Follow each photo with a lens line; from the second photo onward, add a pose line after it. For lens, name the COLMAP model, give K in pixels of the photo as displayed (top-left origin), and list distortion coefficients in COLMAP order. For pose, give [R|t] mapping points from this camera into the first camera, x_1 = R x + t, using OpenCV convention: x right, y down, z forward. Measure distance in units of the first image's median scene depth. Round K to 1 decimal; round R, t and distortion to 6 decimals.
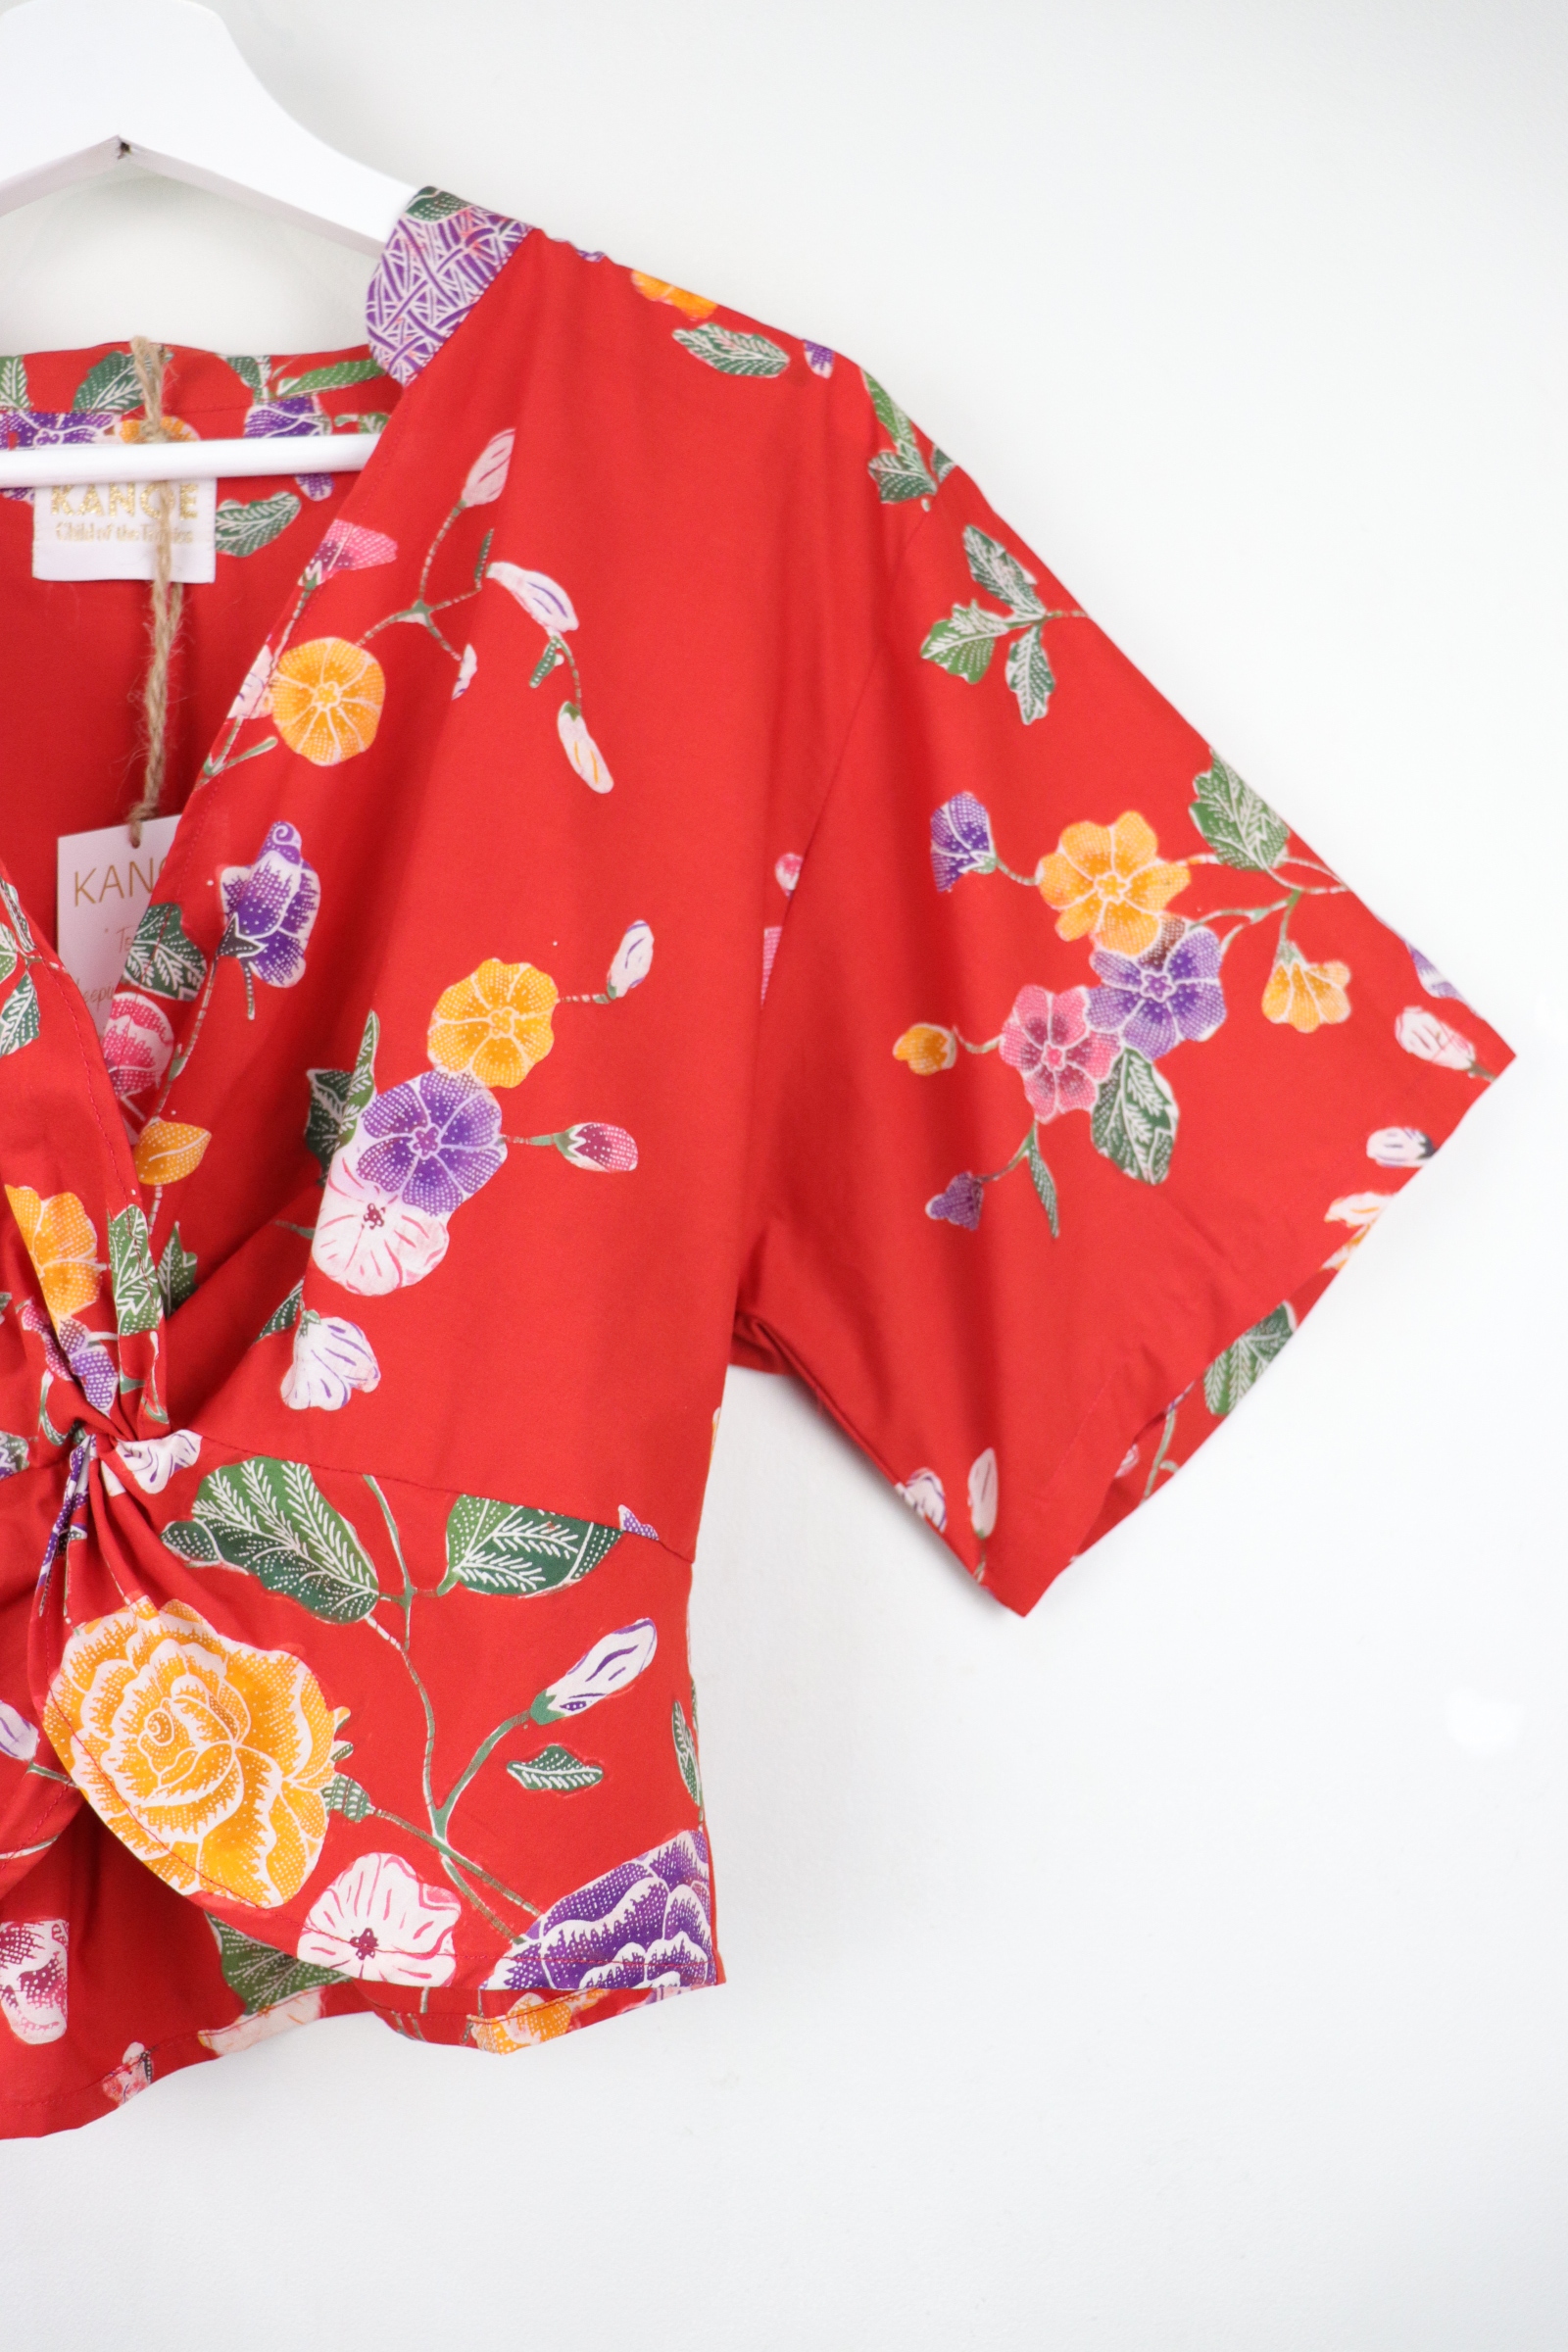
lens RADIAL K [[1966.0, 0, 743.0], [0, 1966.0, 1133.6], [0, 0, 1]] dist [-0.191232, 0.153712]
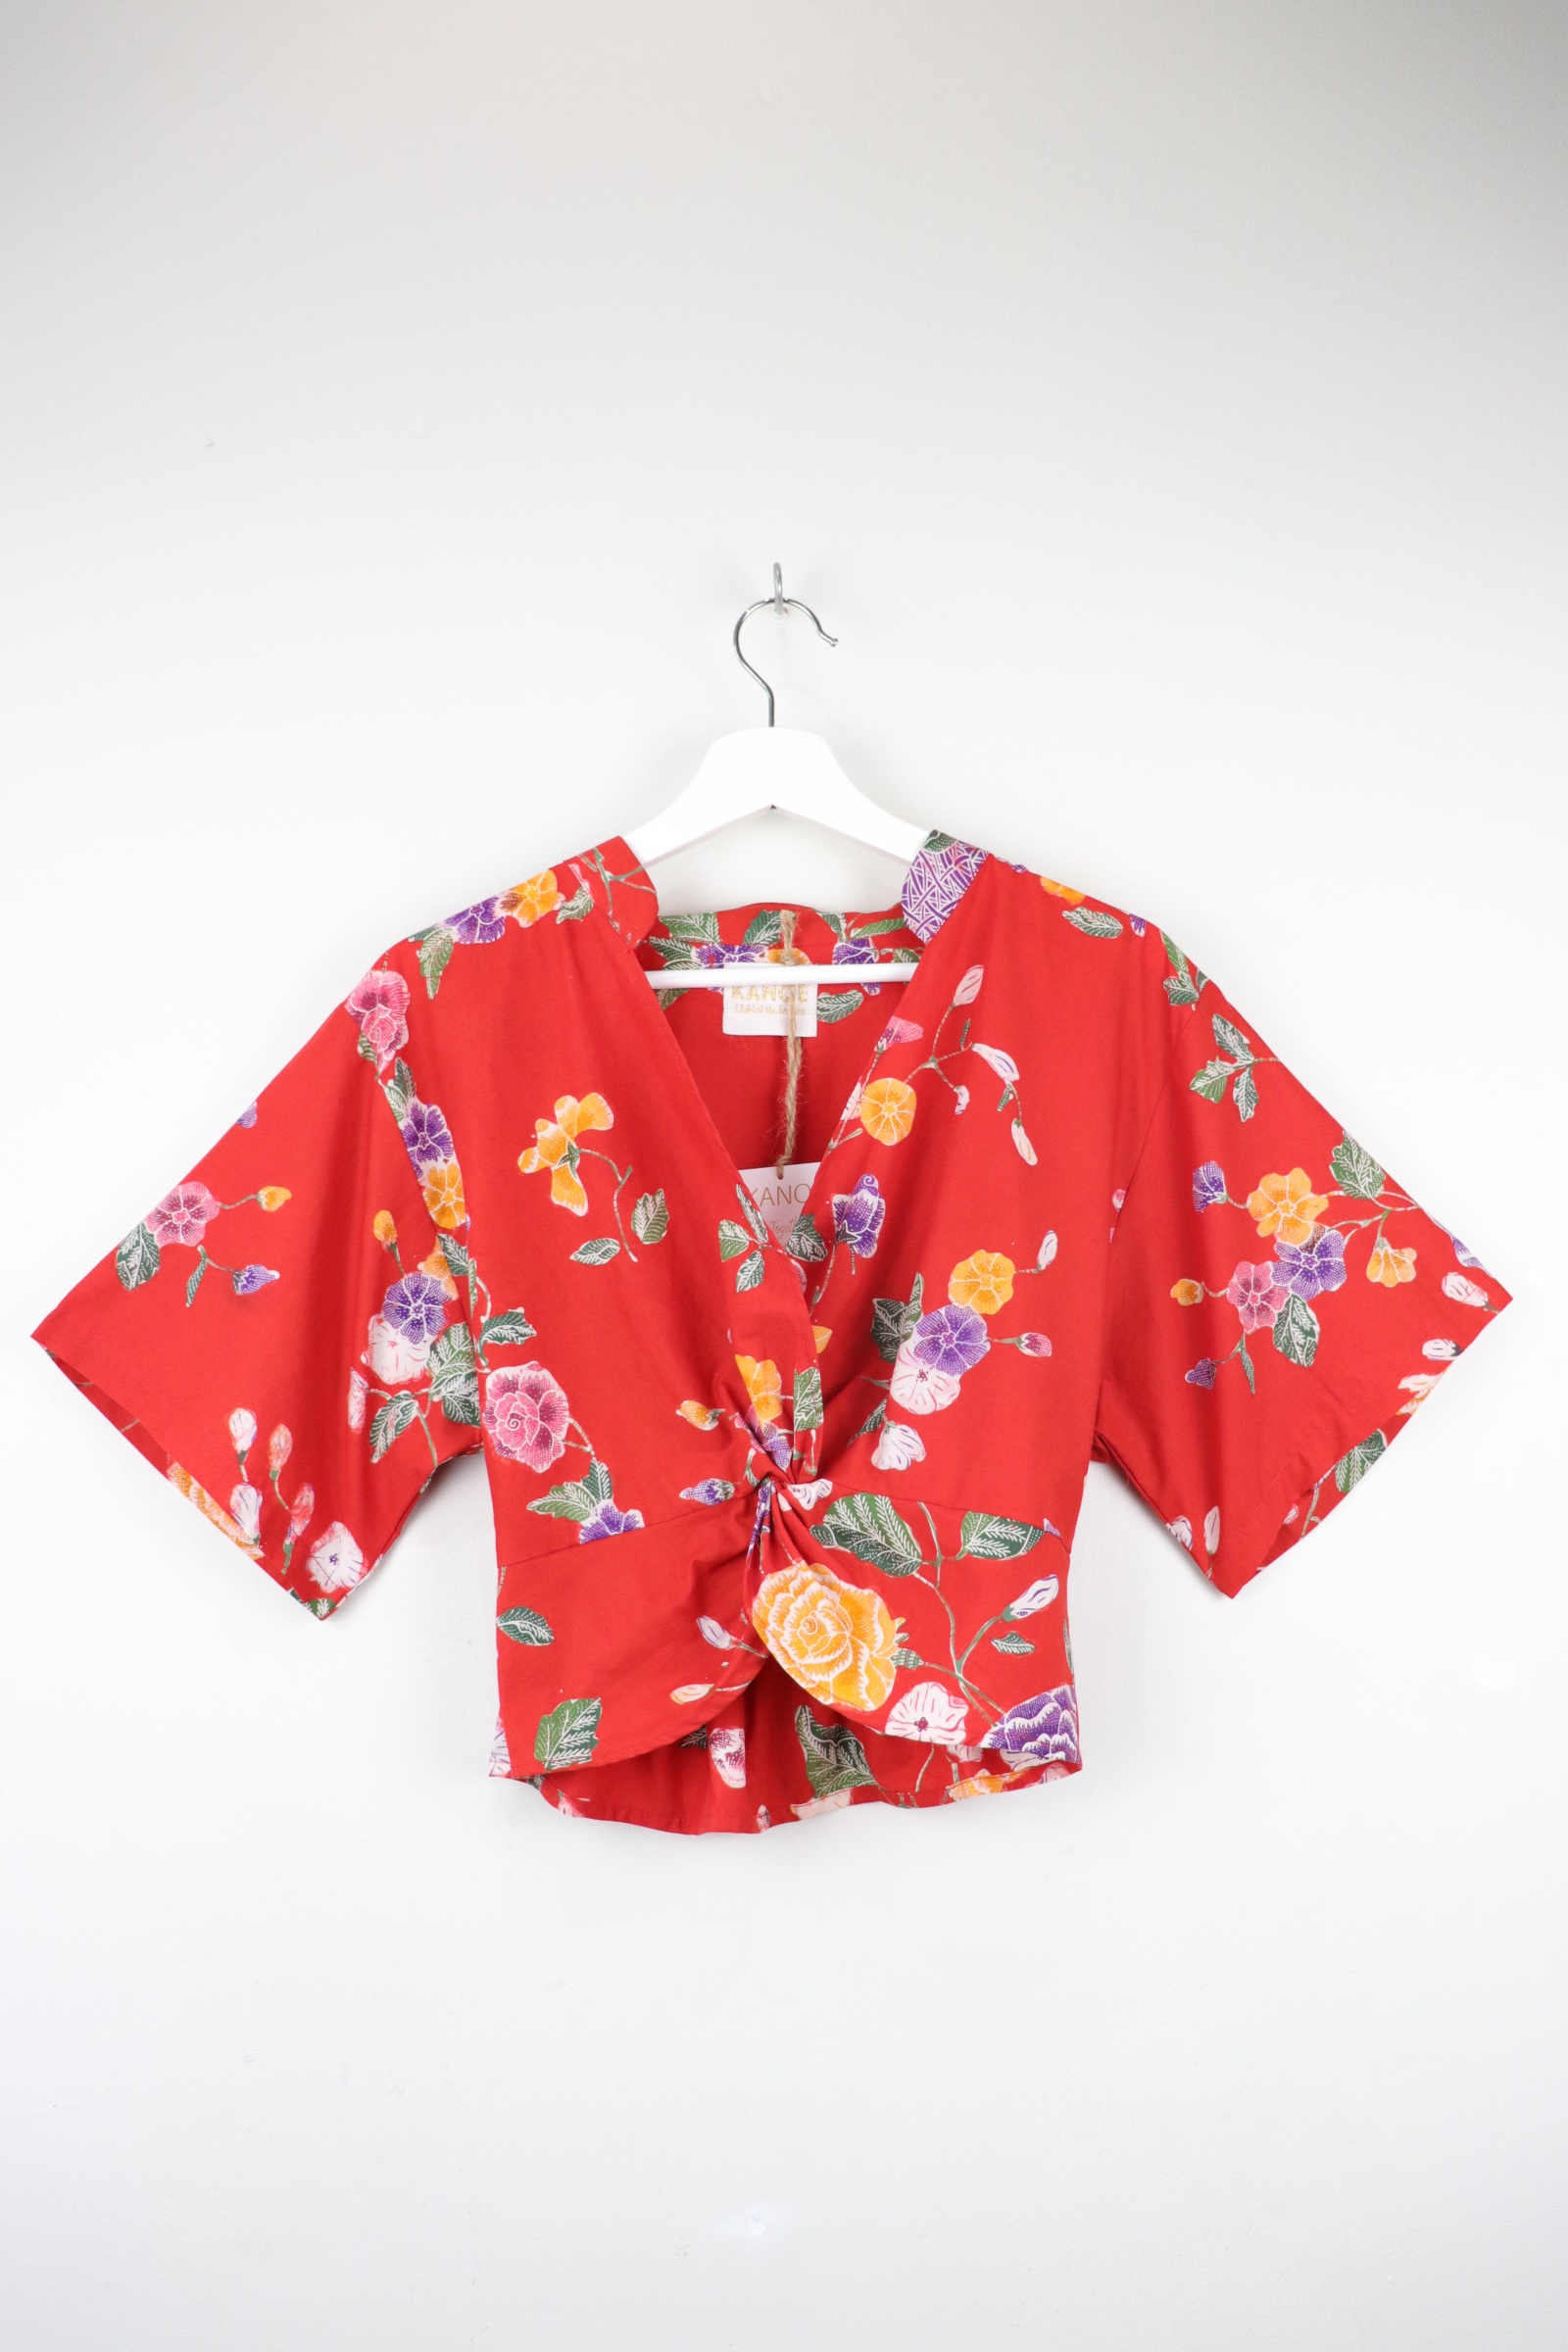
lens RADIAL K [[1966.0, 0, 743.0], [0, 1966.0, 1133.6], [0, 0, 1]] dist [-0.191232, 0.153712]
pose [[0.996288, 0.022636, -0.083051, -0.188917], [-0.028694, 0.996956, -0.072491, -0.050132], [0.081157, 0.074605, 0.993905, -0.953174]]
